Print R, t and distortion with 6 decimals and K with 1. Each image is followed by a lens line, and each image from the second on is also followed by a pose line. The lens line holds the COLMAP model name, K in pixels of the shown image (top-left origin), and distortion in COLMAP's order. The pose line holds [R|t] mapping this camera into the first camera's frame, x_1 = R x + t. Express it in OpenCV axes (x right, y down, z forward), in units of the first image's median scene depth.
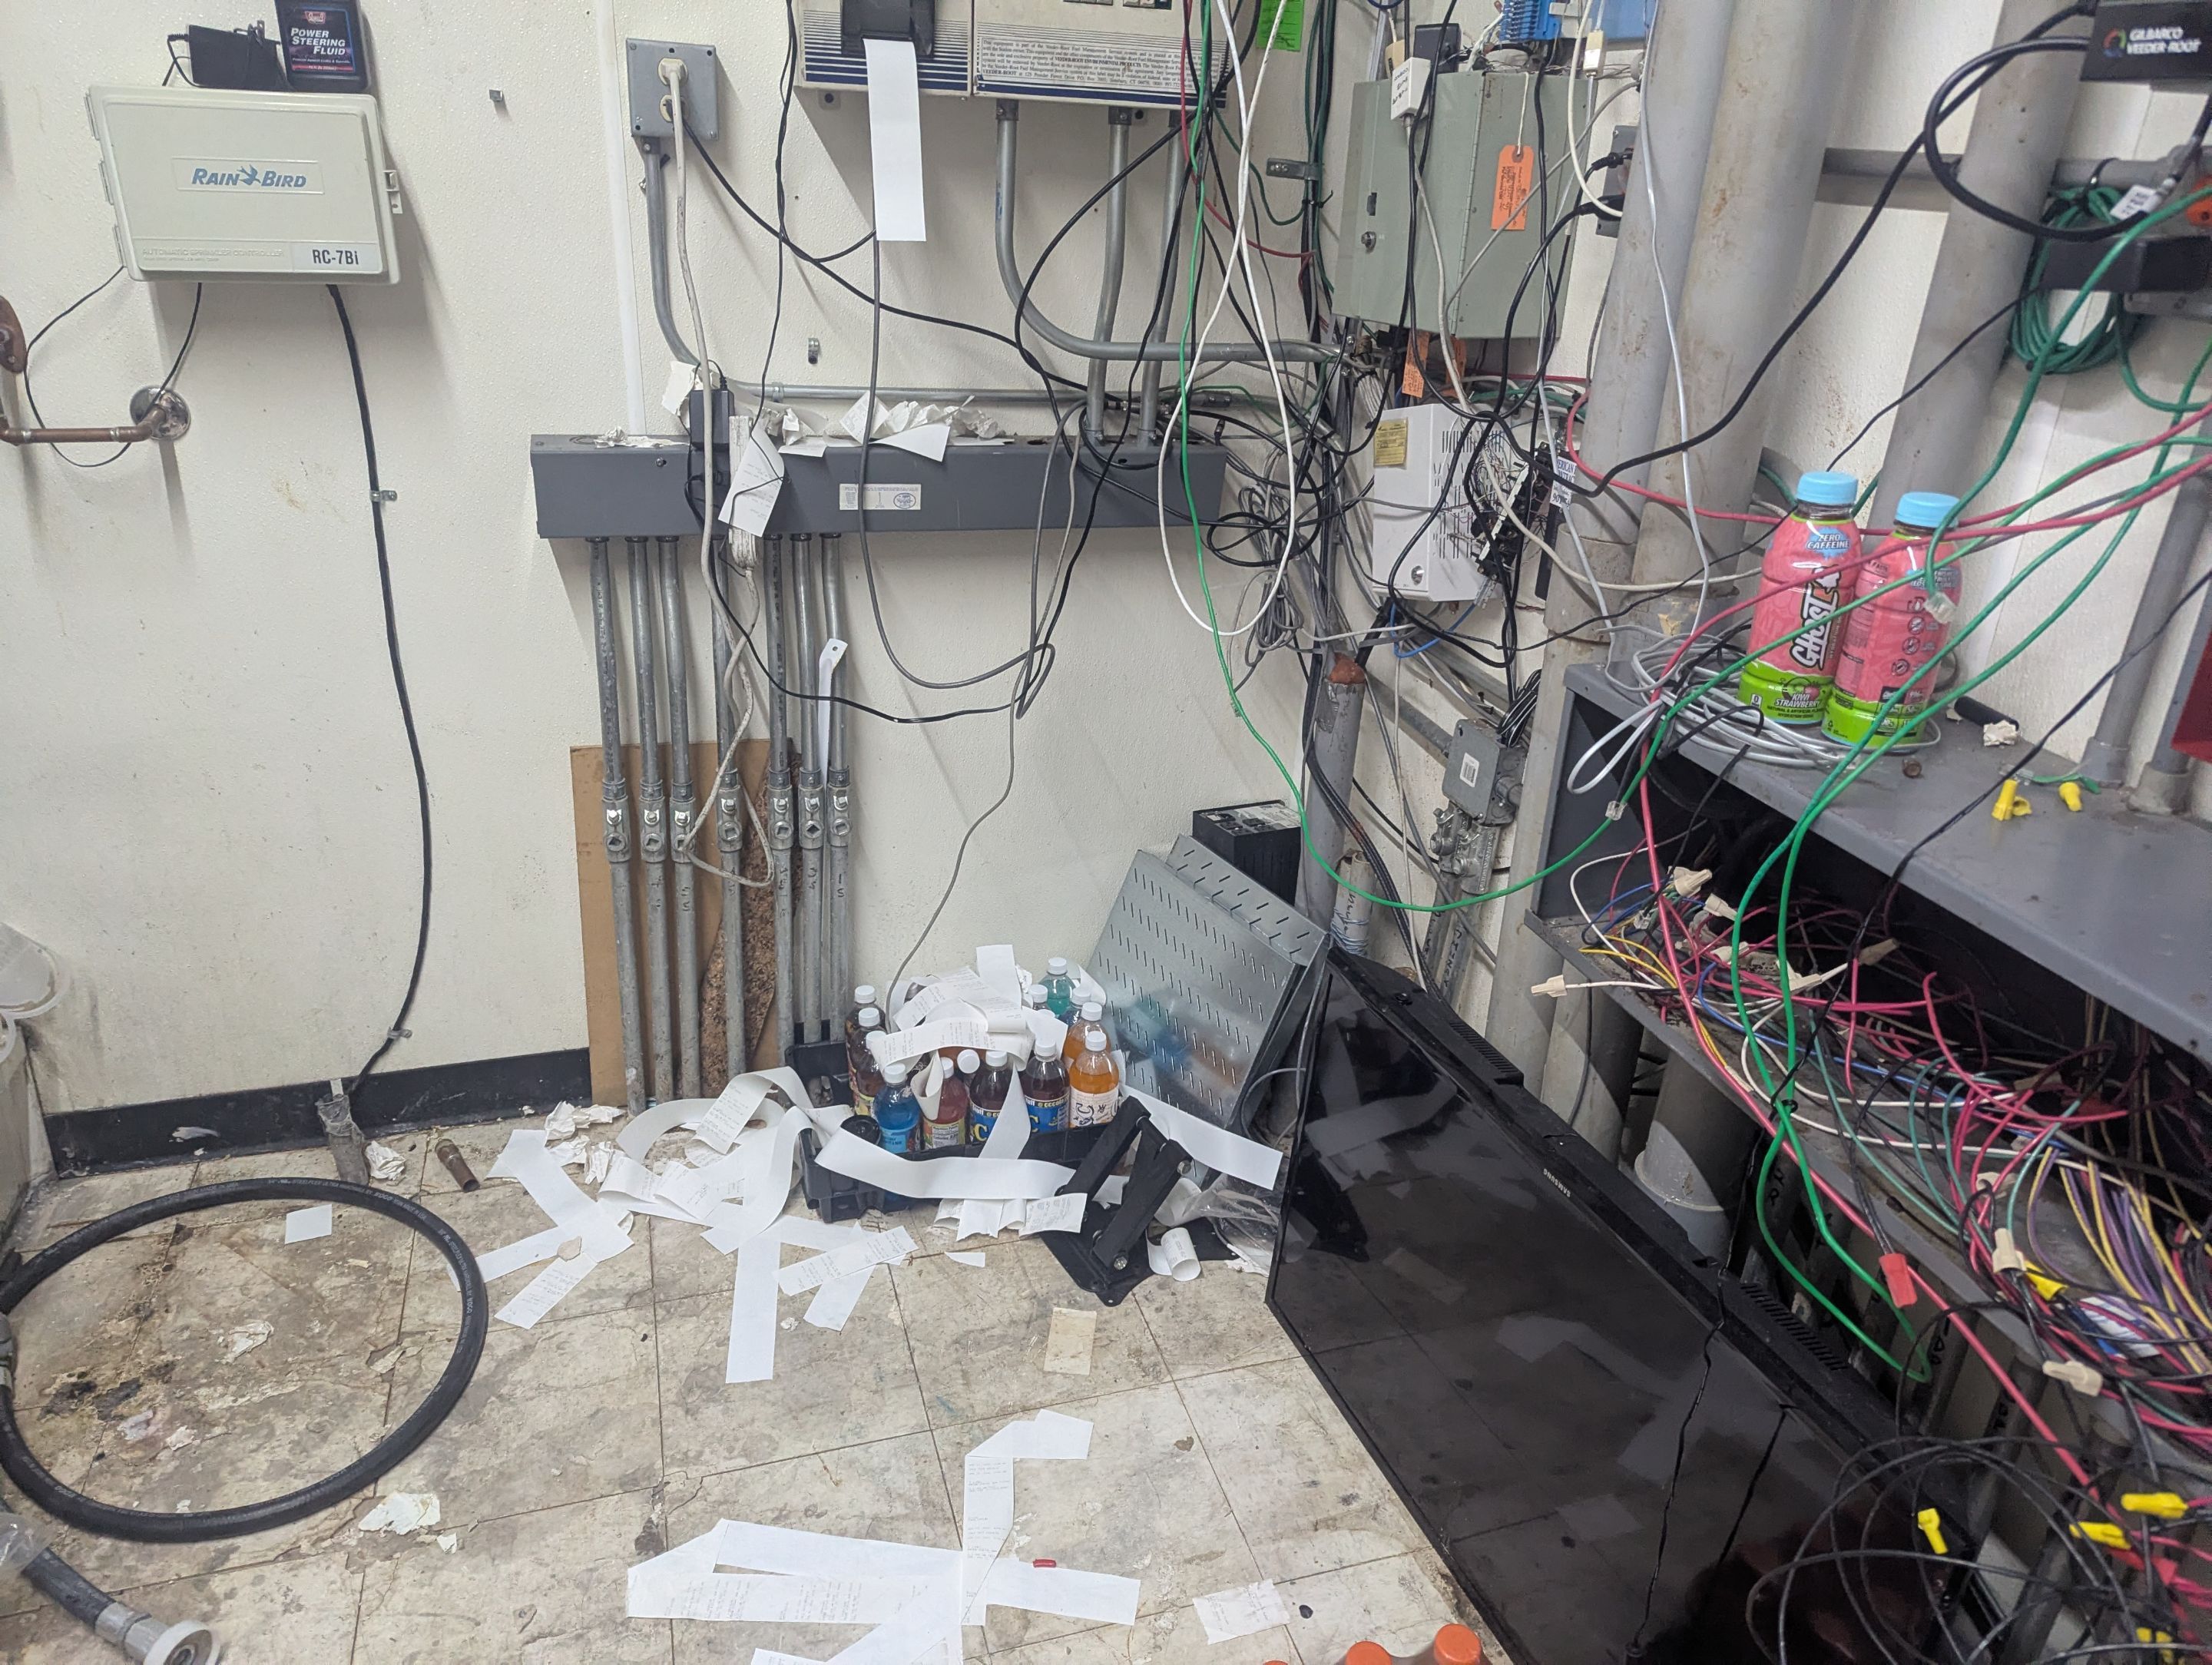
lens RADIAL K [[1545.9, 0, 1106.0], [0, 1545.9, 832.5], [0, 0, 1]] dist [0.075353, -0.092233]
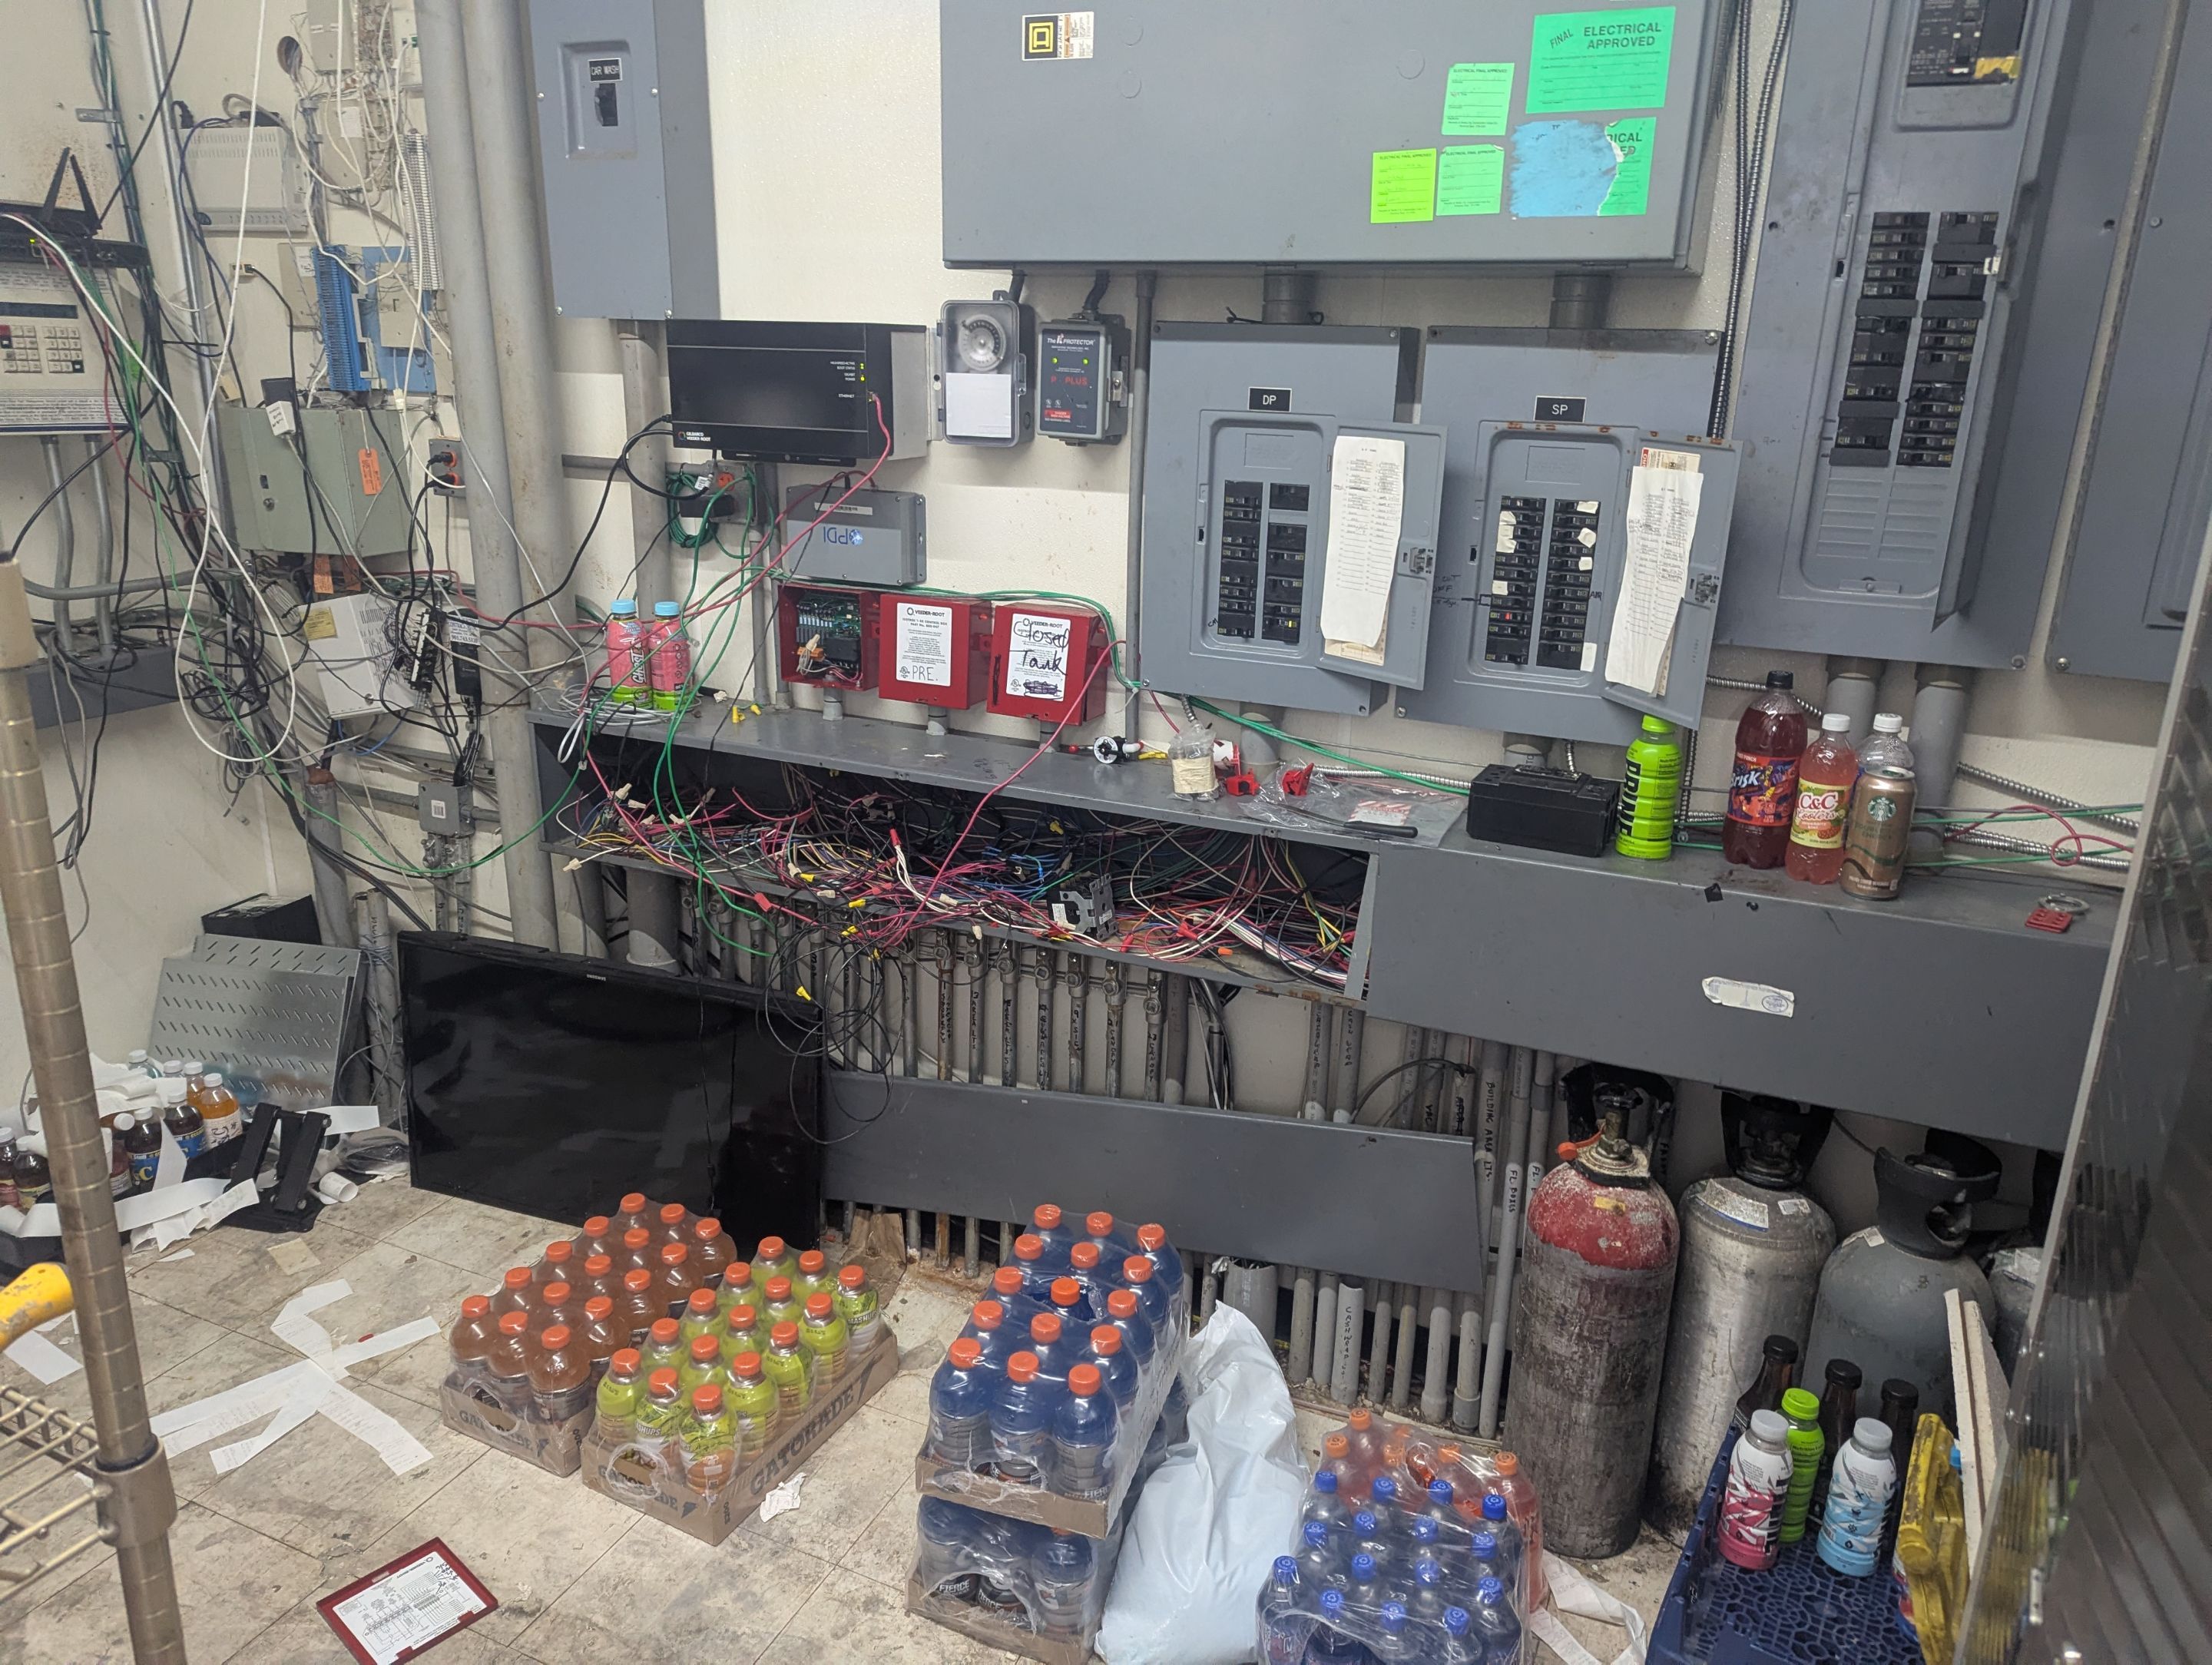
lens RADIAL K [[1545.9, 0, 1106.0], [0, 1545.9, 832.5], [0, 0, 1]] dist [0.075353, -0.092233]
pose [[0.661914, -0.250779, 0.706385, -0.442931], [0.312514, 0.948892, 0.044034, 0.123515], [-0.681326, 0.191609, 0.706457, -0.595695]]
